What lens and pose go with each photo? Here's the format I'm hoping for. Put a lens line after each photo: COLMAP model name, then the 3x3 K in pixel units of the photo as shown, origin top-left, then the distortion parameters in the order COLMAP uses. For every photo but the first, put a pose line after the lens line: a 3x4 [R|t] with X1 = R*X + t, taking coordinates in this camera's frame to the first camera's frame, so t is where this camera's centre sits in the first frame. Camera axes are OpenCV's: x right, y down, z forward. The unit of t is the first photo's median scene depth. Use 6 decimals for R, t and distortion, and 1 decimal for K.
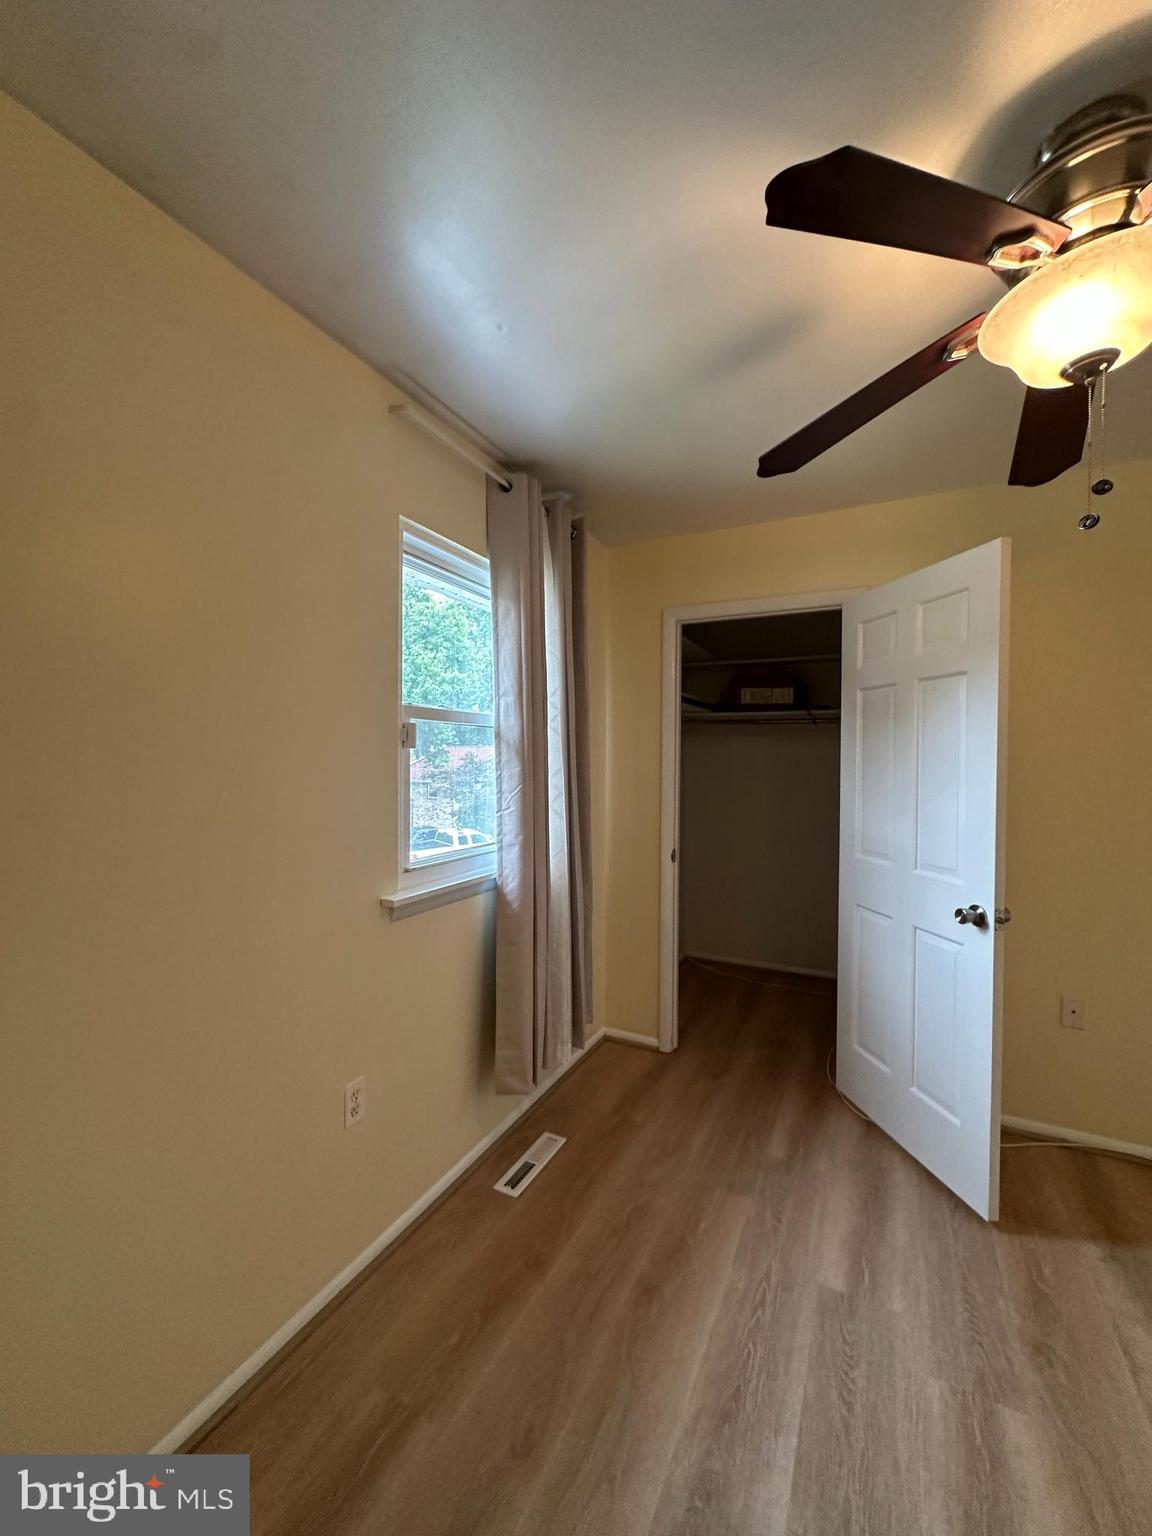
lens RADIAL K [[612.9, 0, 575.4], [0, 612.9, 768.5], [0, 0, 1]] dist [-0.003957, 0.001236]
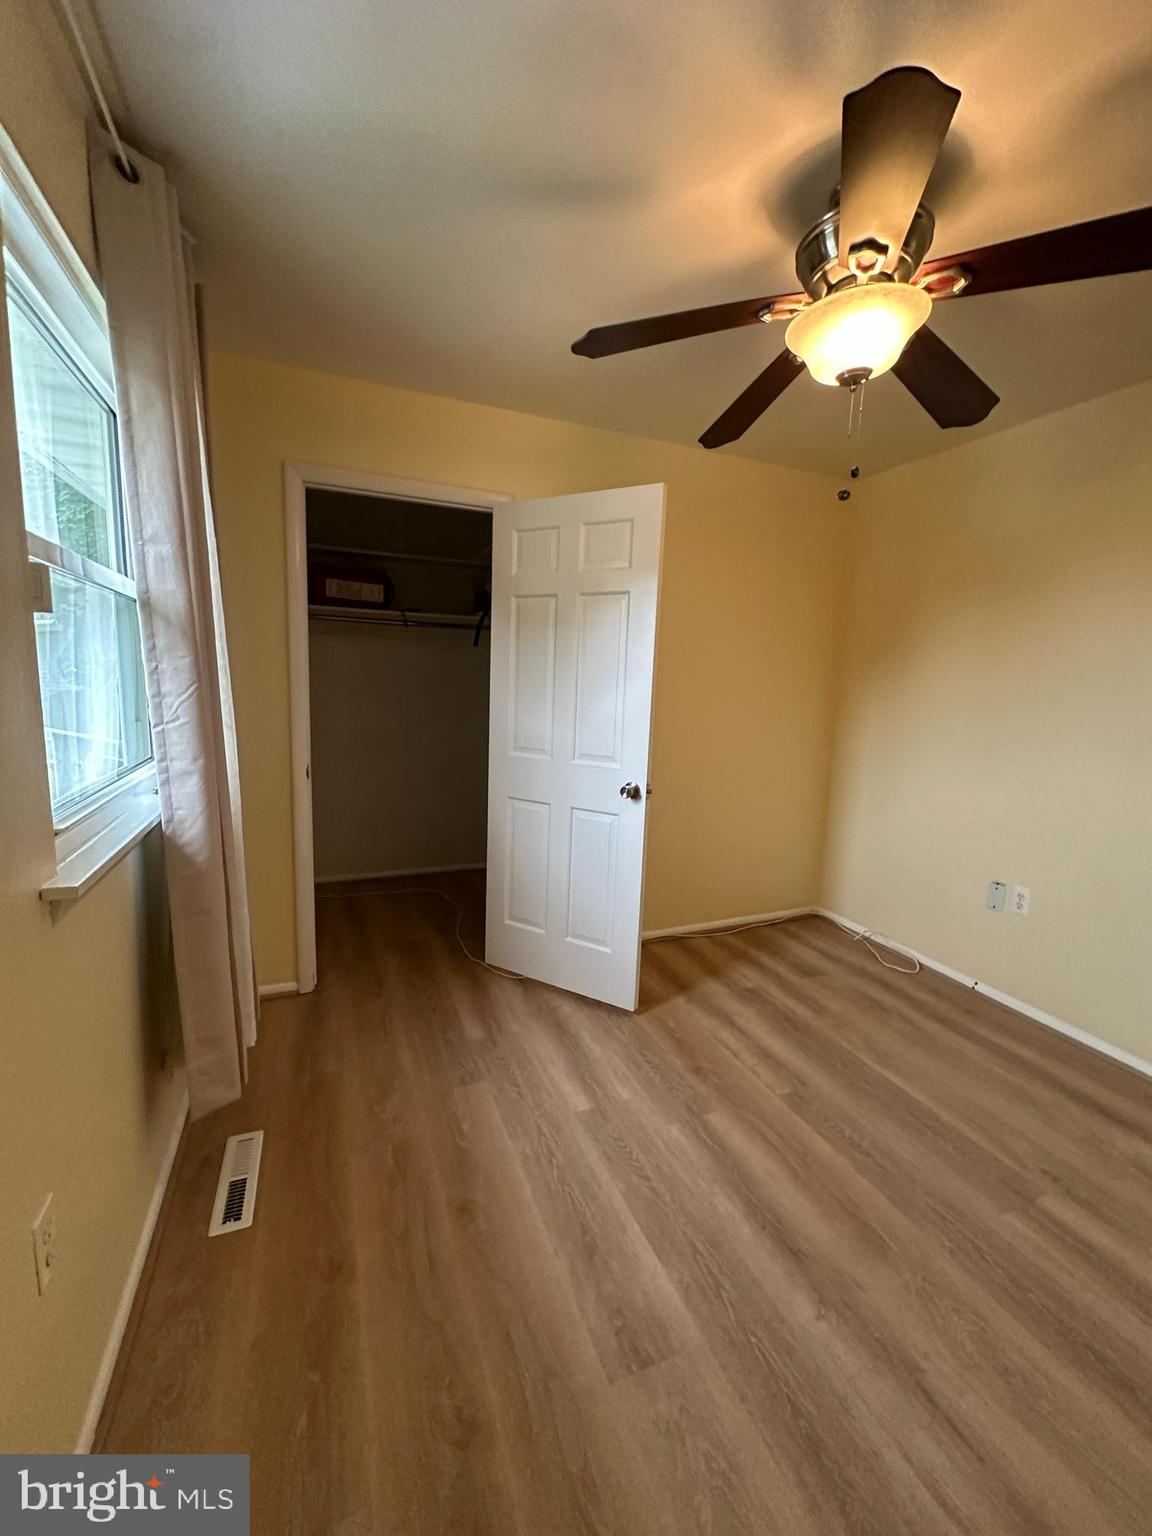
lens RADIAL K [[612.9, 0, 574.0], [0, 612.9, 767.3], [0, 0, 1]] dist [-0.003957, 0.001236]
pose [[0.651565, -0.092693, 0.752909, -0.333094], [-0.020030, 0.990058, 0.139223, 0.015244], [-0.758329, -0.105794, 0.643231, 0.242870]]
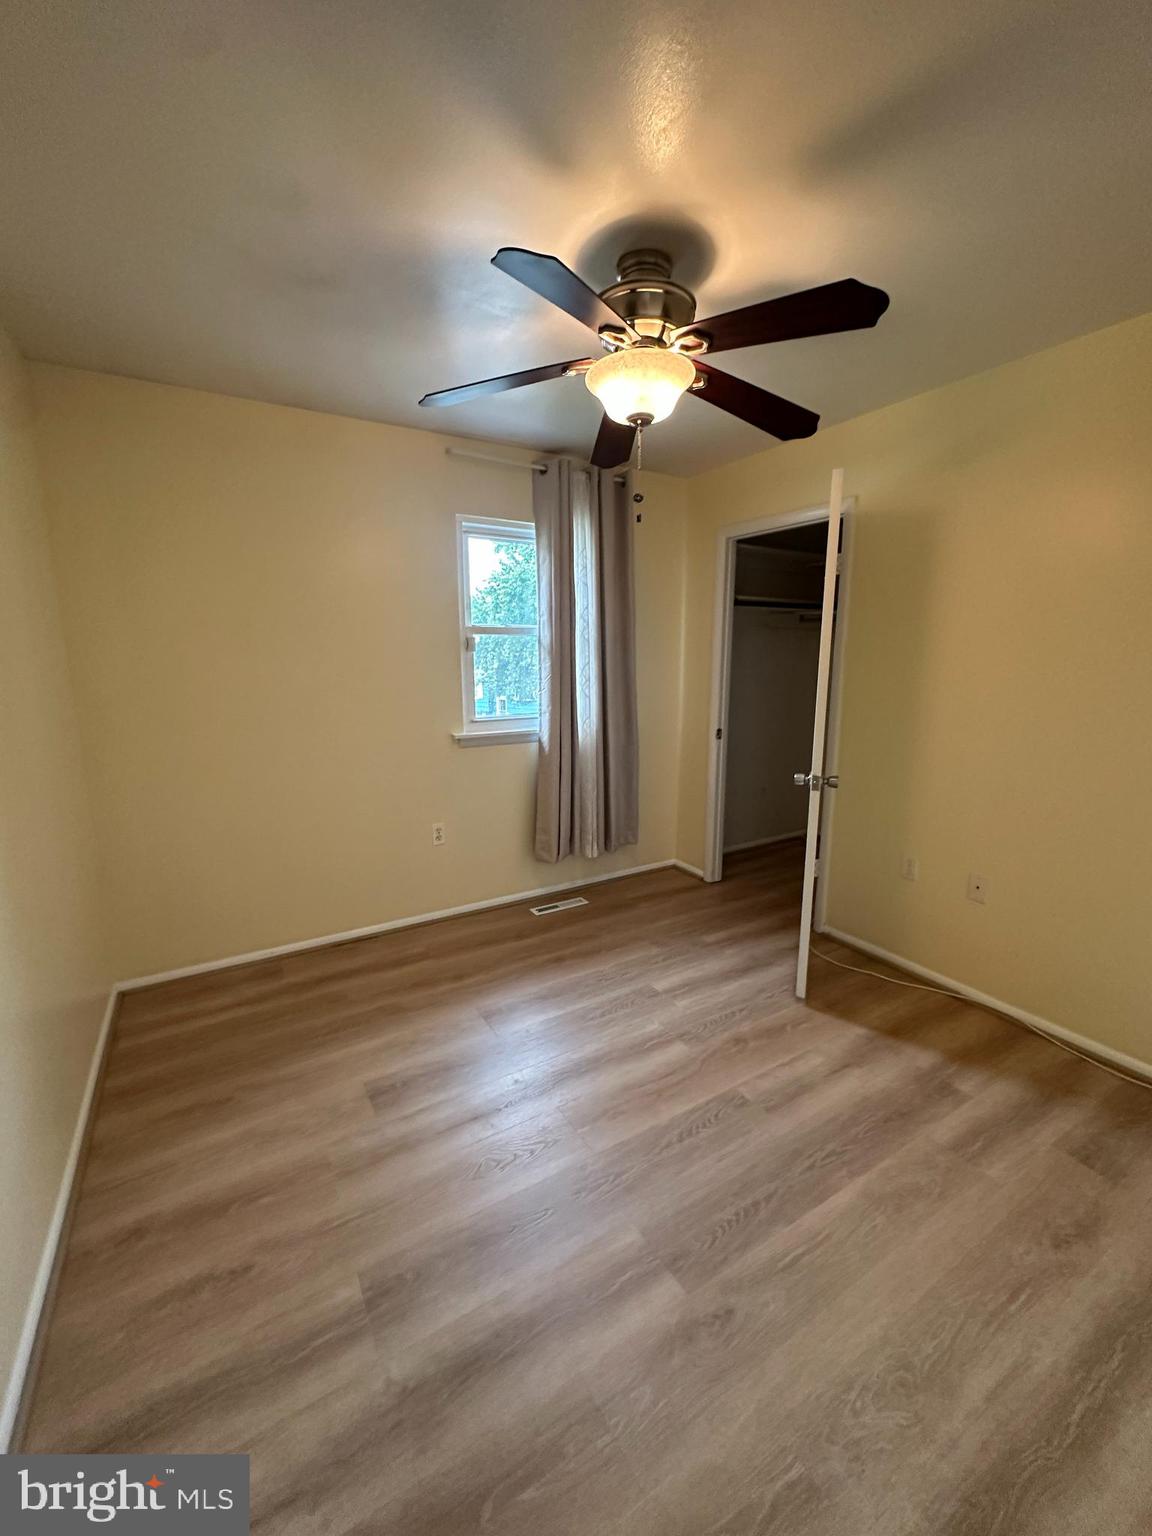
lens RADIAL K [[612.9, 0, 571.9], [0, 612.9, 766.4], [0, 0, 1]] dist [-0.003957, 0.001236]
pose [[0.844652, 0.091759, -0.527393, 0.802611], [-0.000812, 0.985418, 0.170147, -0.006501], [0.535315, -0.143287, 0.832410, -0.302268]]
